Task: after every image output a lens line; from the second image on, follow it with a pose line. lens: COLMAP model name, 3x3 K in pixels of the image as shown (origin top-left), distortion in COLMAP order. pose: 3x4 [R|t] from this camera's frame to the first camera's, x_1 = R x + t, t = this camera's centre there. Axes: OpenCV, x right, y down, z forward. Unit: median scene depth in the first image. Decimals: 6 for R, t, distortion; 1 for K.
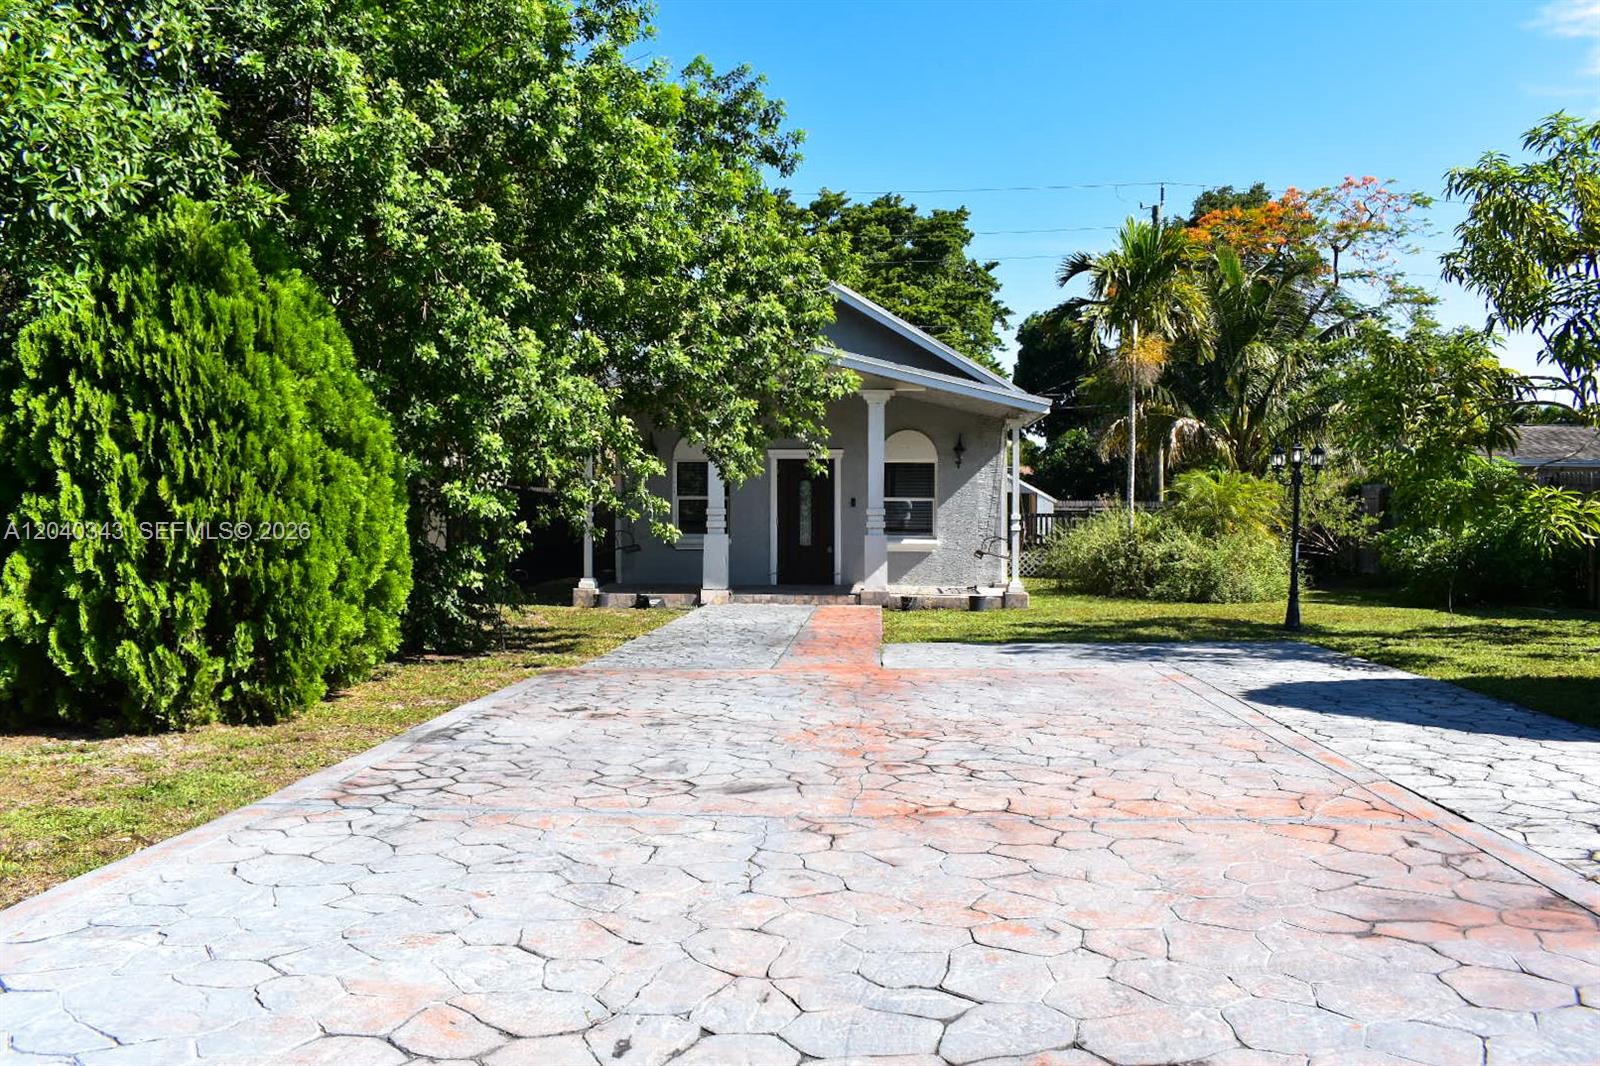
lens RADIAL K [[1226.9, 0, 803.6], [0, 1226.9, 524.9], [0, 0, 1]] dist [-0.081943, 0.004967]
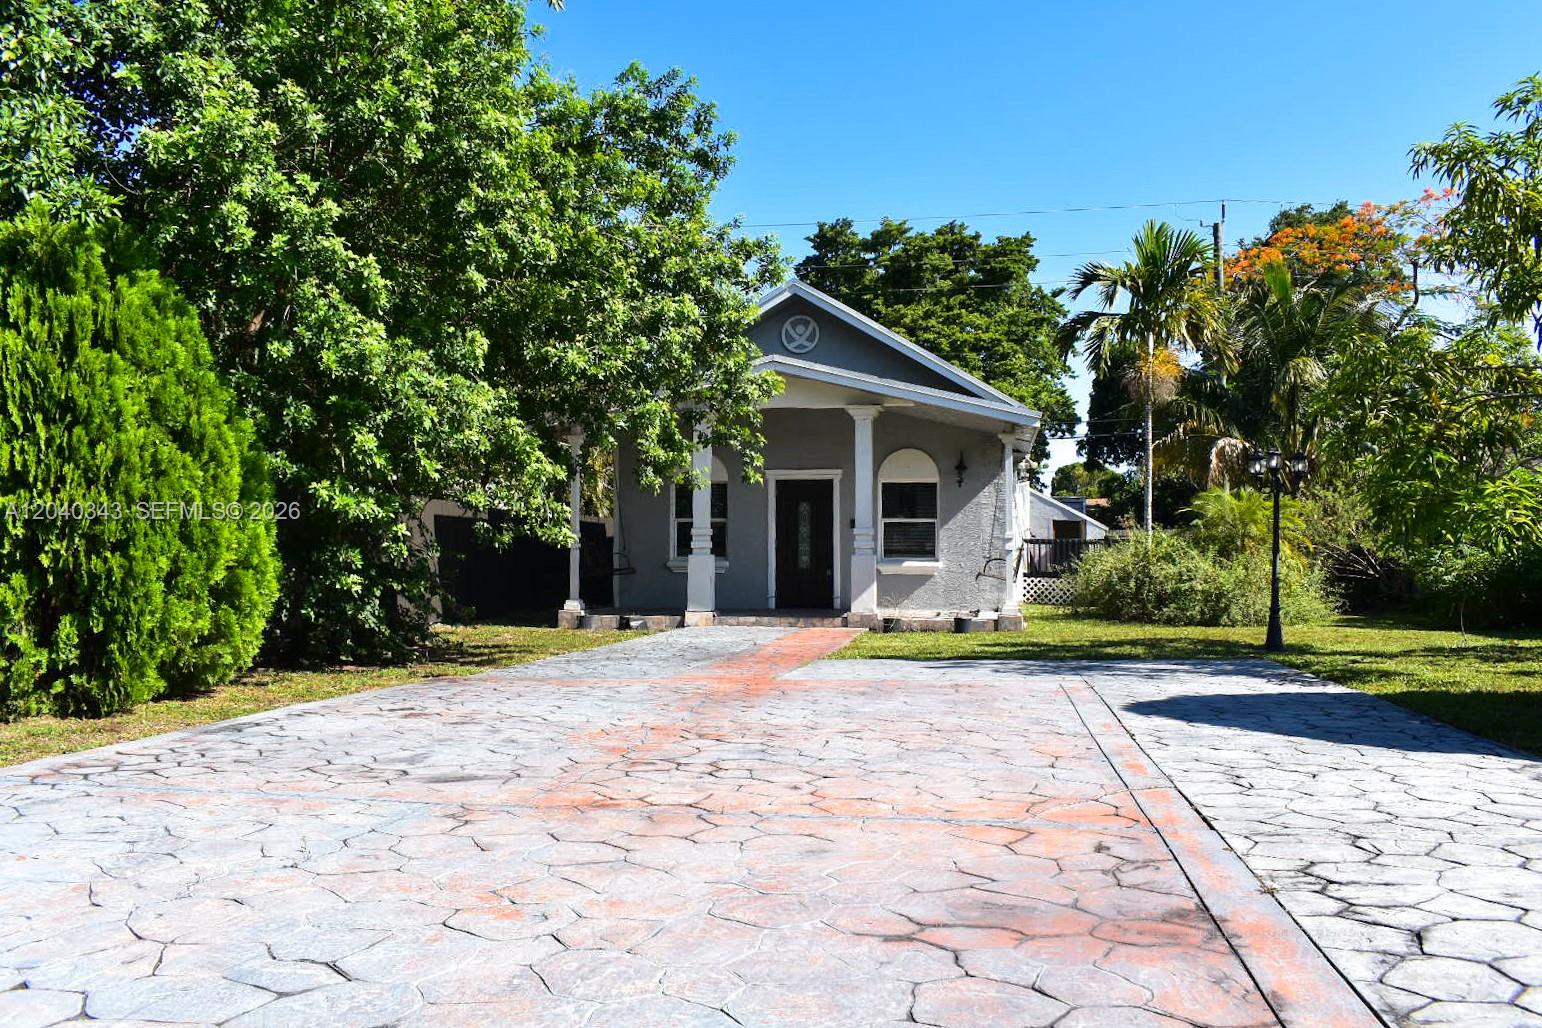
lens RADIAL K [[1238.2, 0, 771.0], [0, 1238.2, 514.0], [0, 0, 1]] dist [-0.091252, 0.011998]
pose [[0.994737, -0.005420, -0.102315, 0.168970], [0.001325, 0.999197, -0.040049, 0.029077], [0.102450, 0.039702, 0.993946, 0.046144]]
